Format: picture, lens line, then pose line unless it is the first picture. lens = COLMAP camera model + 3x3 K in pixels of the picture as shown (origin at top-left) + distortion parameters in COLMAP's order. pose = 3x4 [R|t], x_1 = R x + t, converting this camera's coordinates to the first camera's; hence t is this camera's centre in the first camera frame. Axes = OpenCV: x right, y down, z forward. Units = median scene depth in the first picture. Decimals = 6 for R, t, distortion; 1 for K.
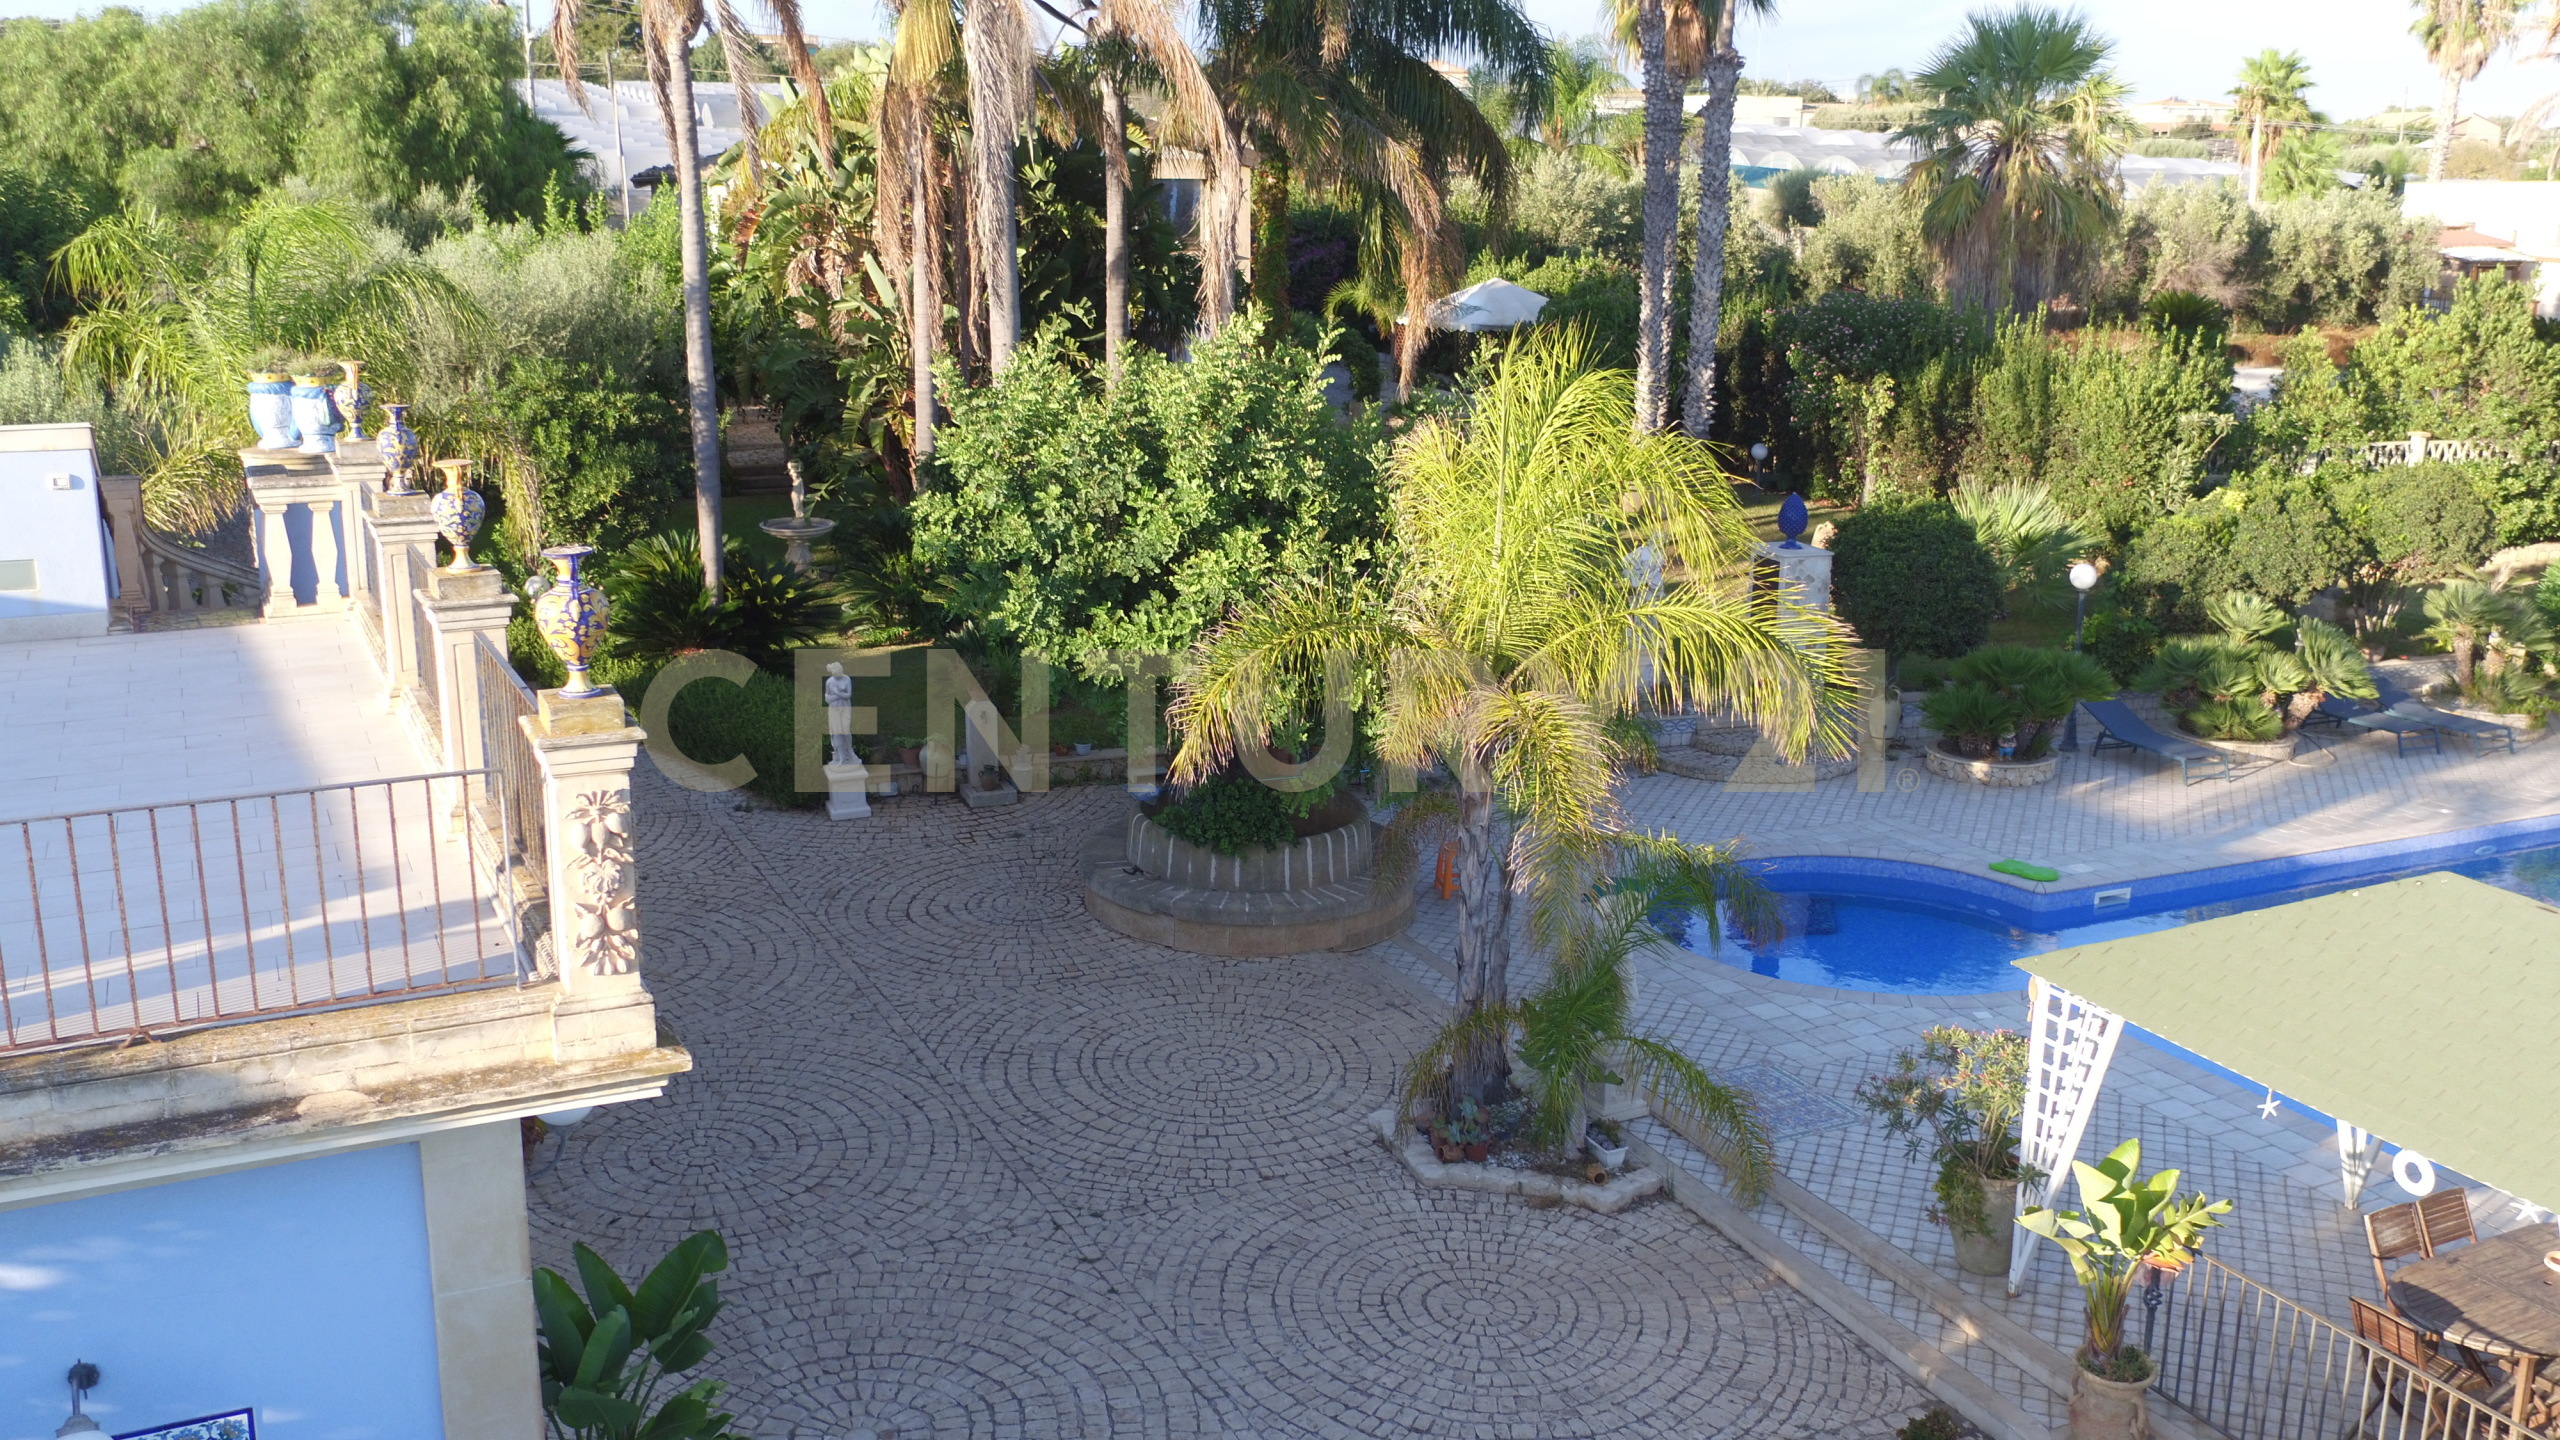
lens RADIAL K [[2272.8, 0, 1281.1], [0, 2272.8, 729.5], [0, 0, 1]] dist [0.007274, -0.002171]
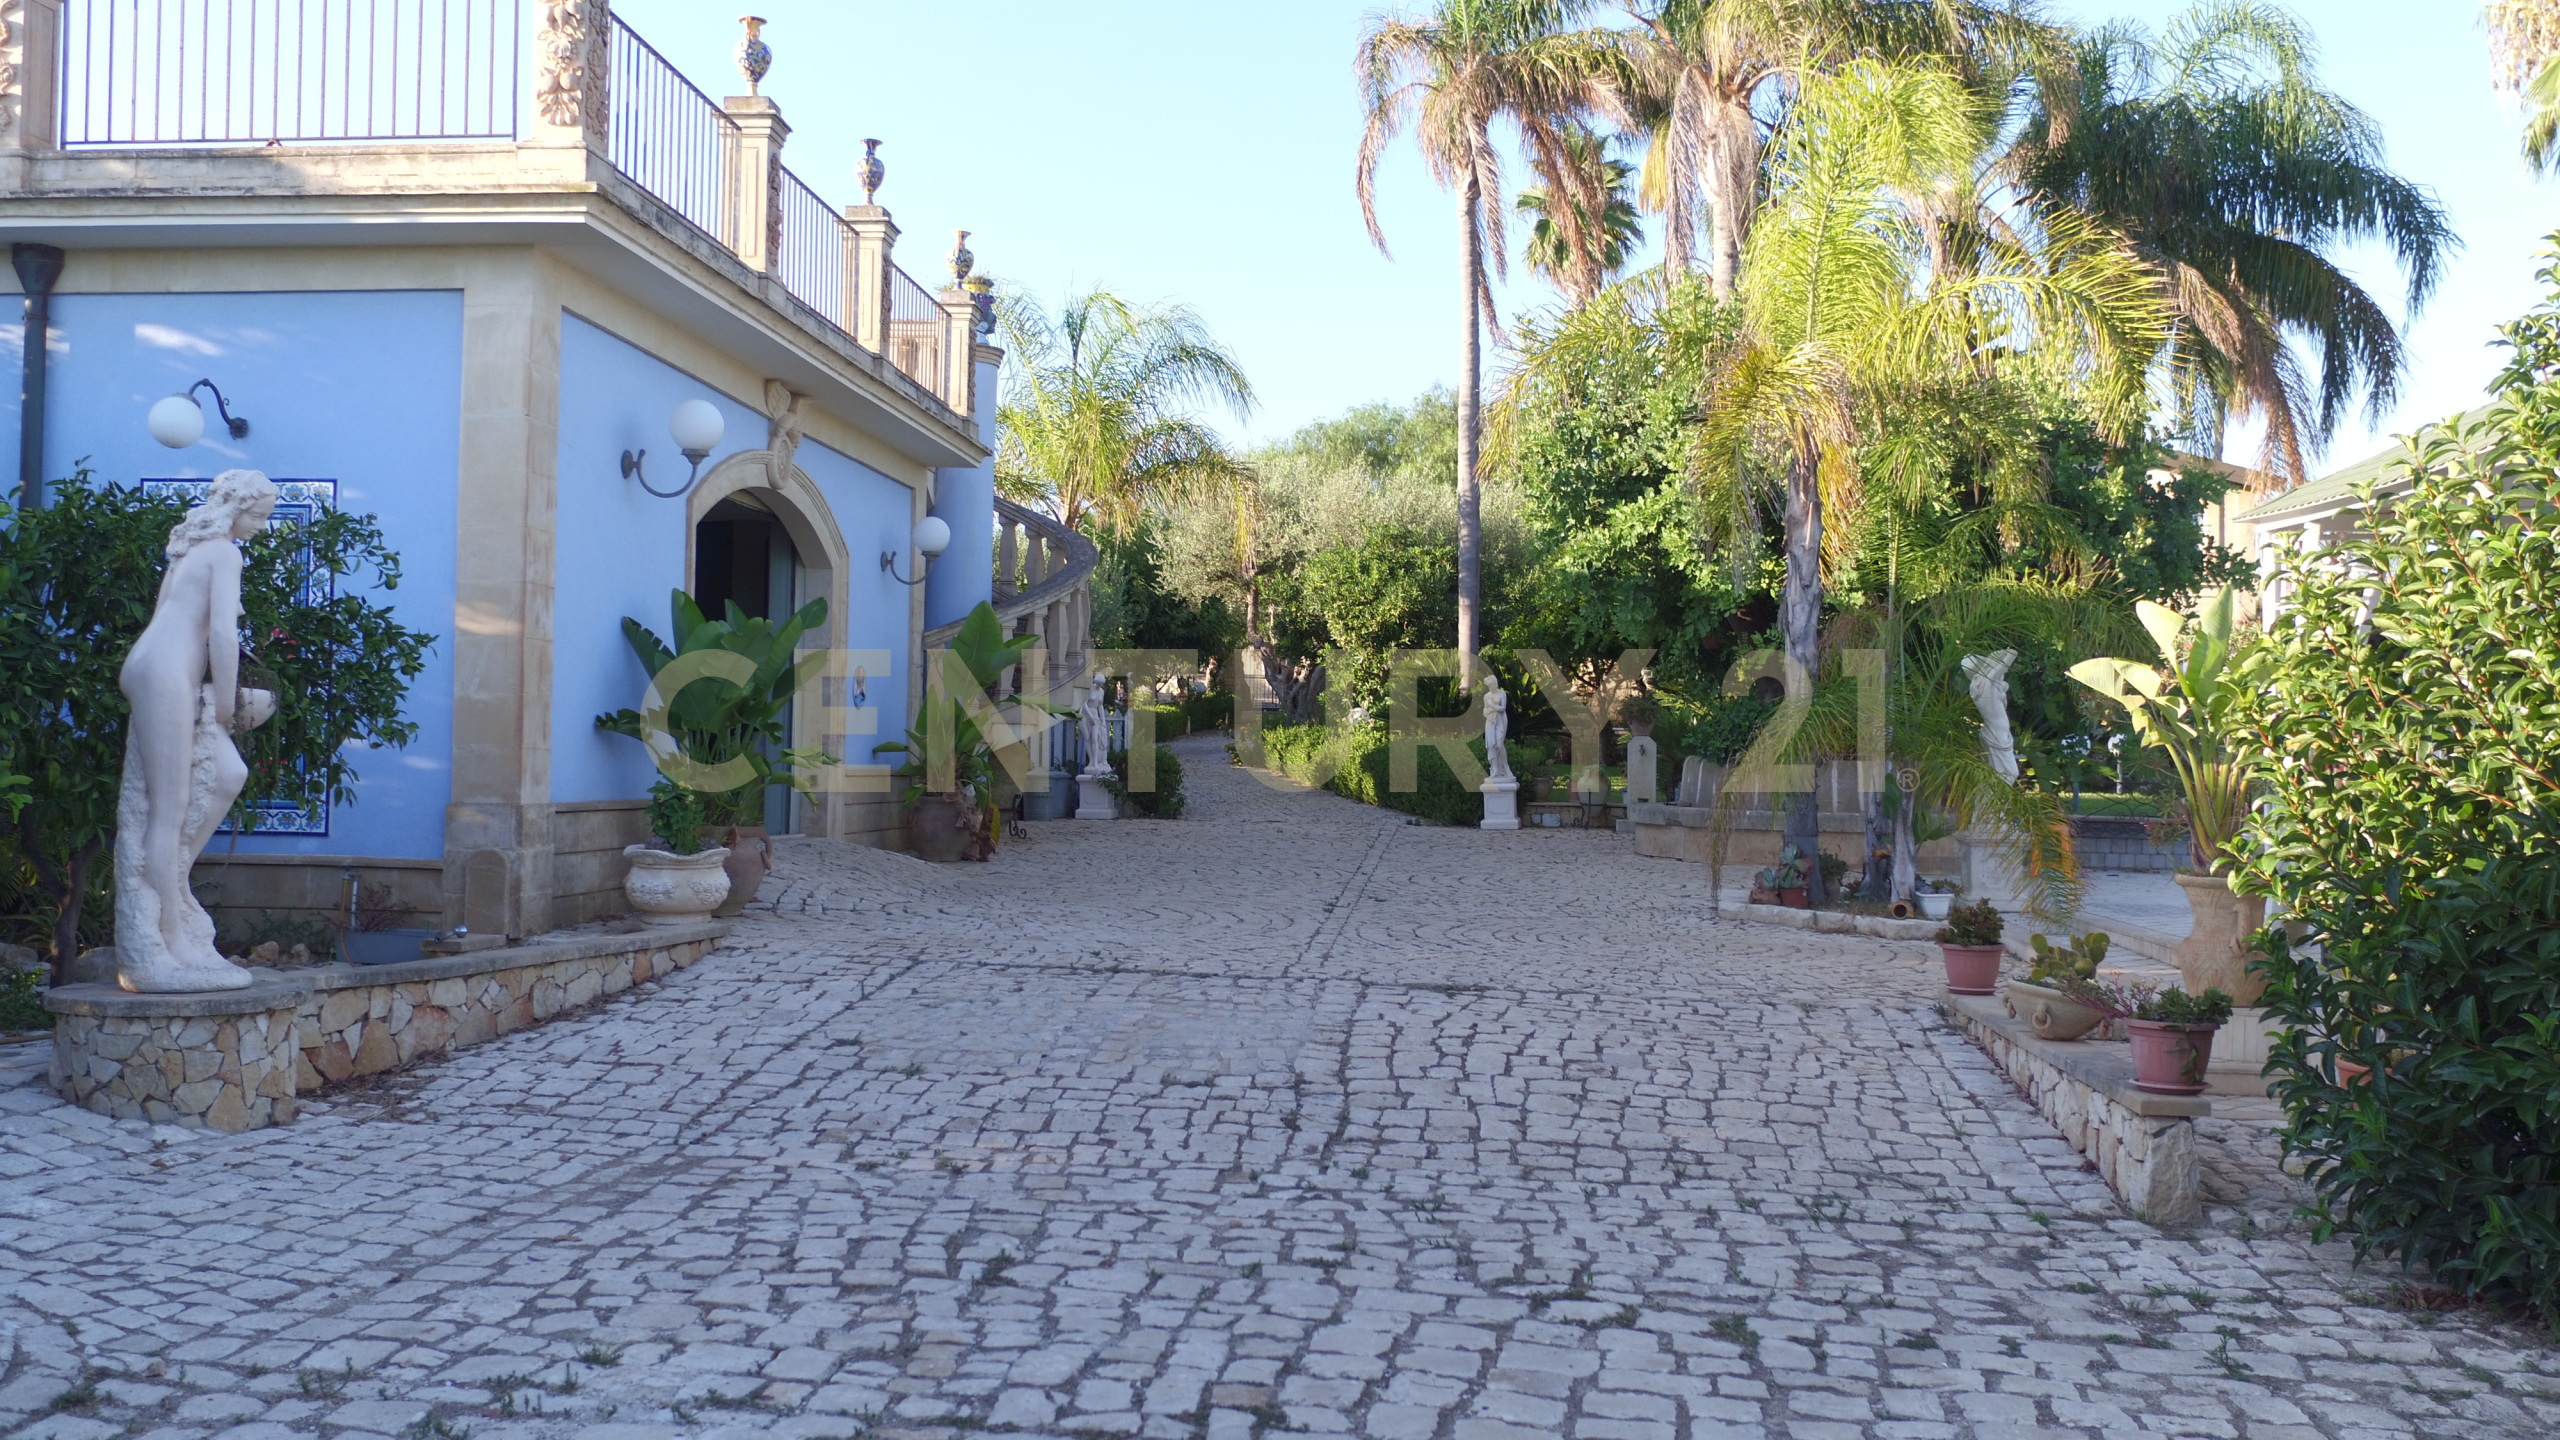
lens RADIAL K [[2272.8, 0, 1281.1], [0, 2272.8, 729.5], [0, 0, 1]] dist [0.007274, -0.002171]
pose [[0.854802, -0.002153, -0.518950, 0.314445], [-0.136216, 0.963998, -0.228371, 0.290017], [0.500758, 0.265901, 0.823734, 0.089053]]
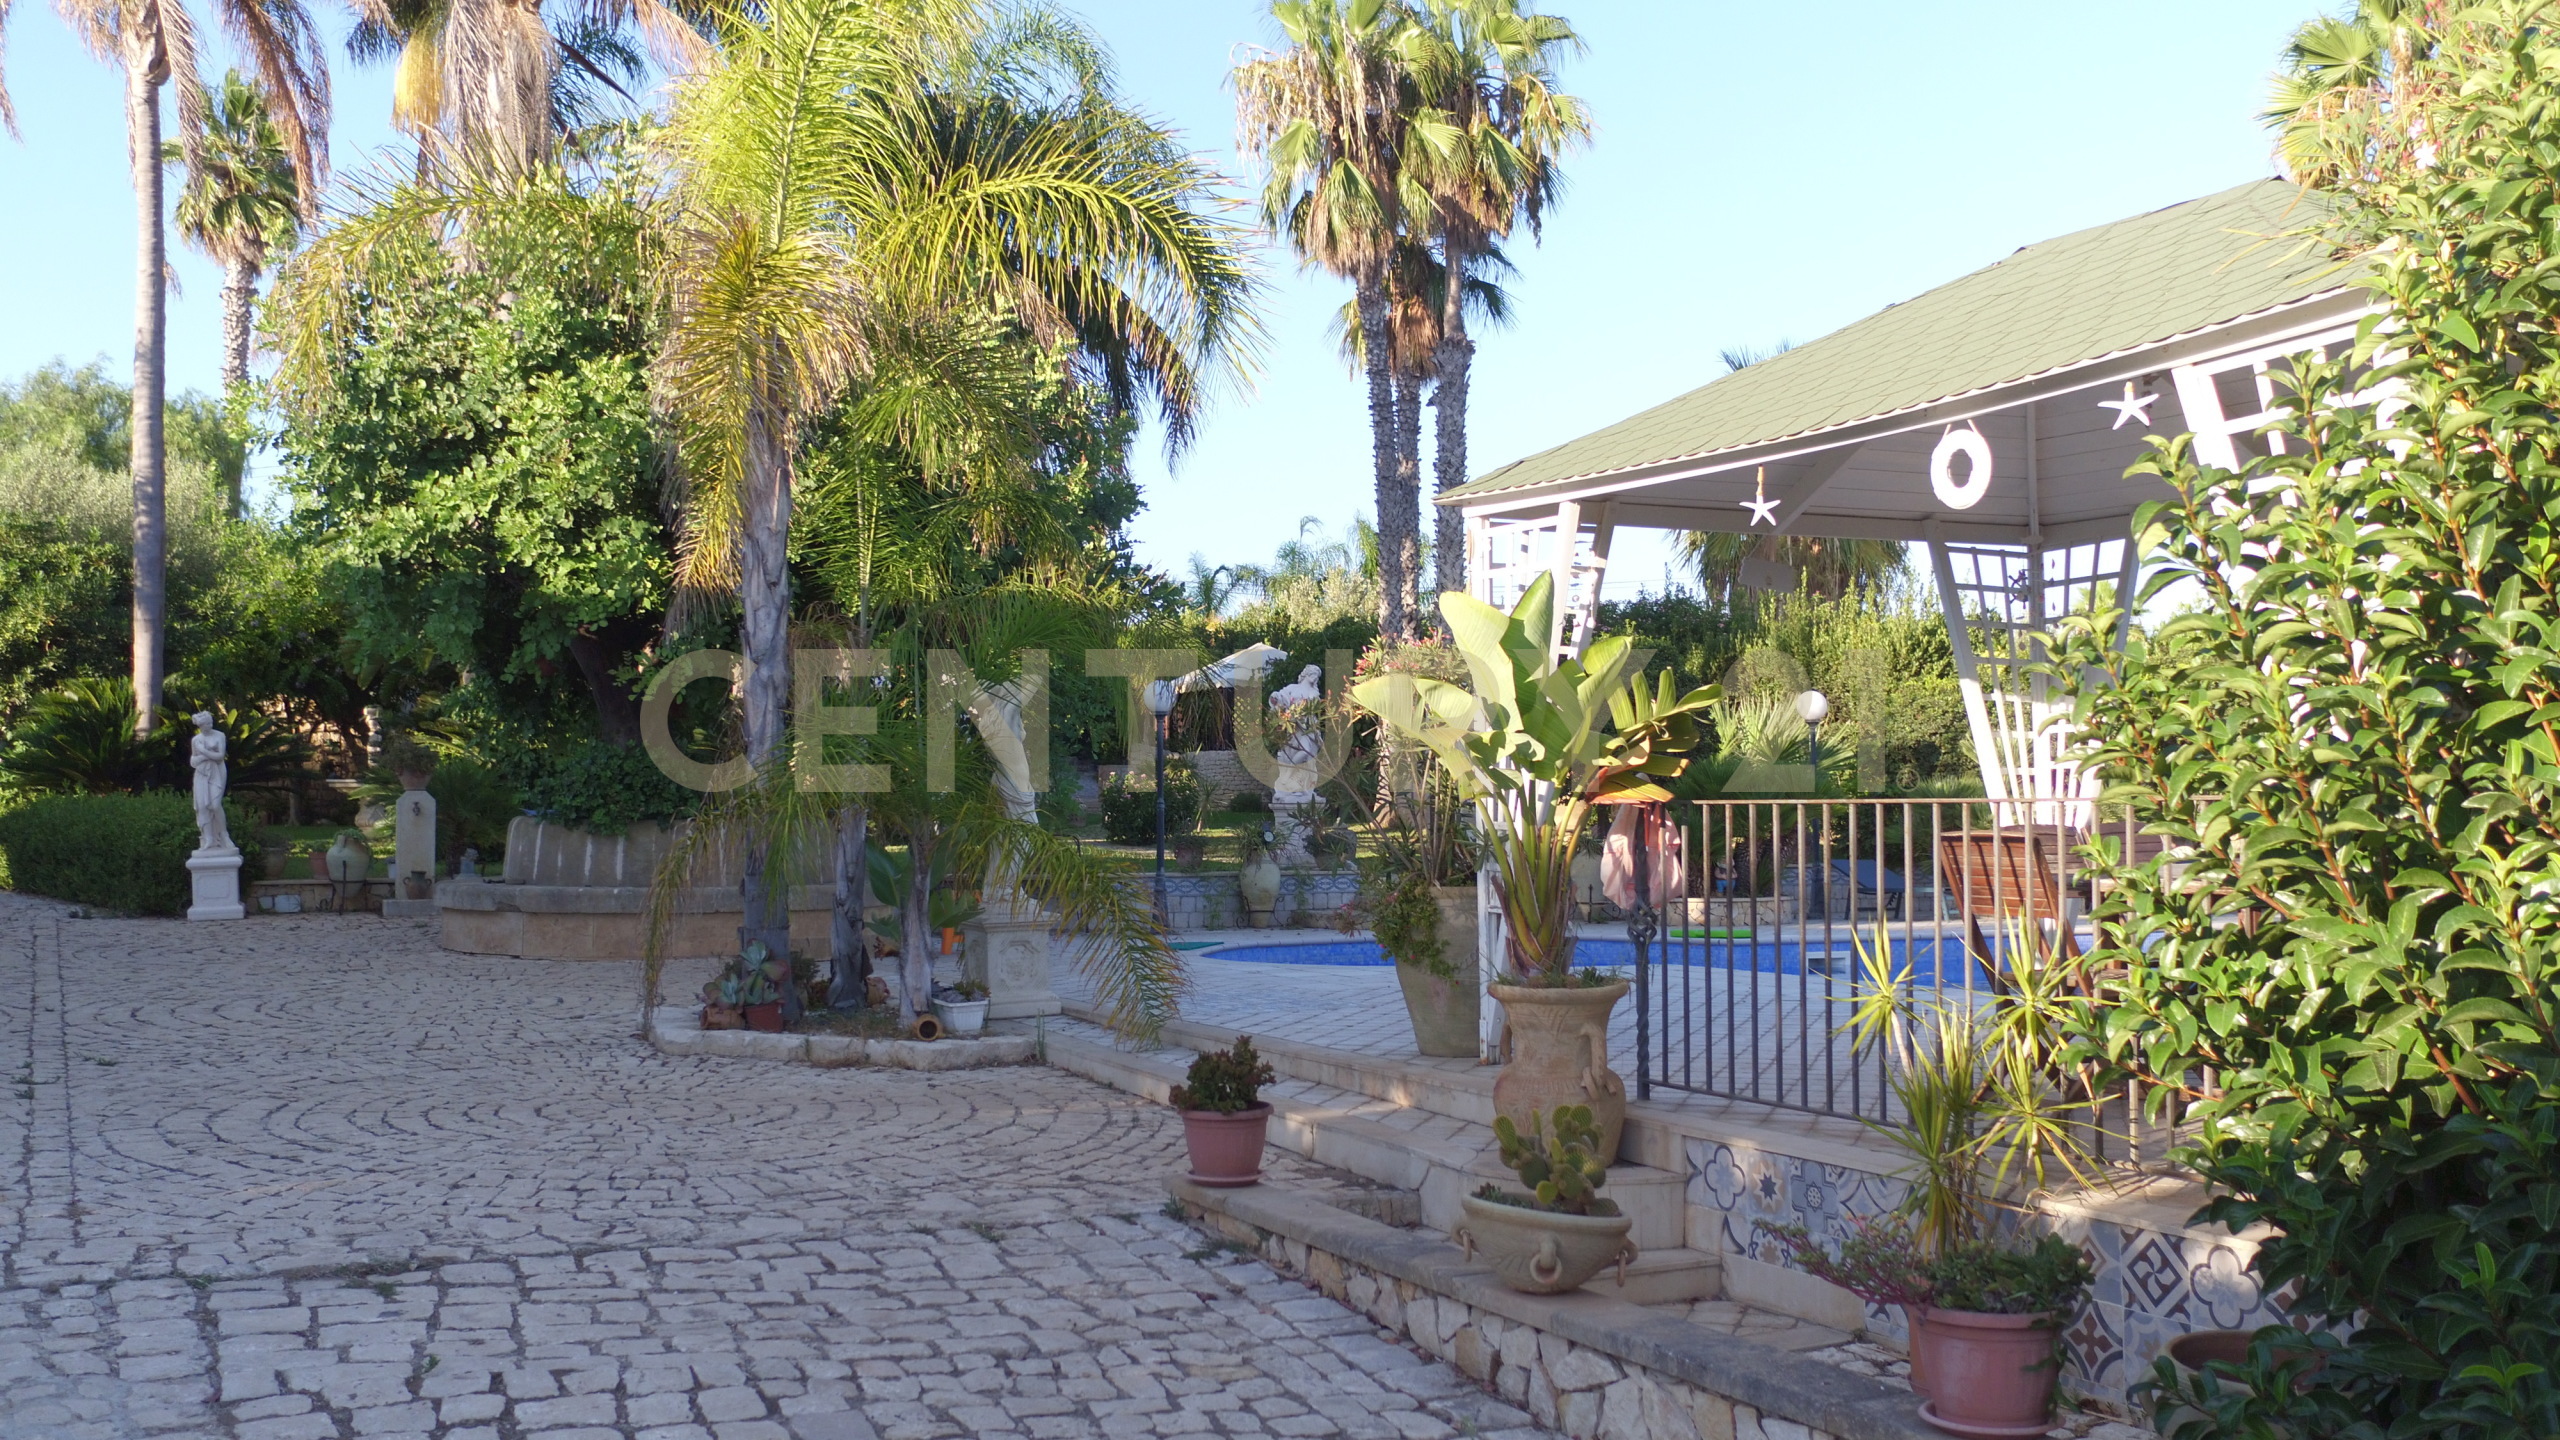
lens RADIAL K [[2272.8, 0, 1281.1], [0, 2272.8, 729.5], [0, 0, 1]] dist [0.007274, -0.002171]
pose [[0.999417, -0.012264, 0.031877, 0.175020], [0.020769, 0.959146, -0.282150, 0.237985], [-0.027115, 0.282647, 0.958841, 0.269713]]
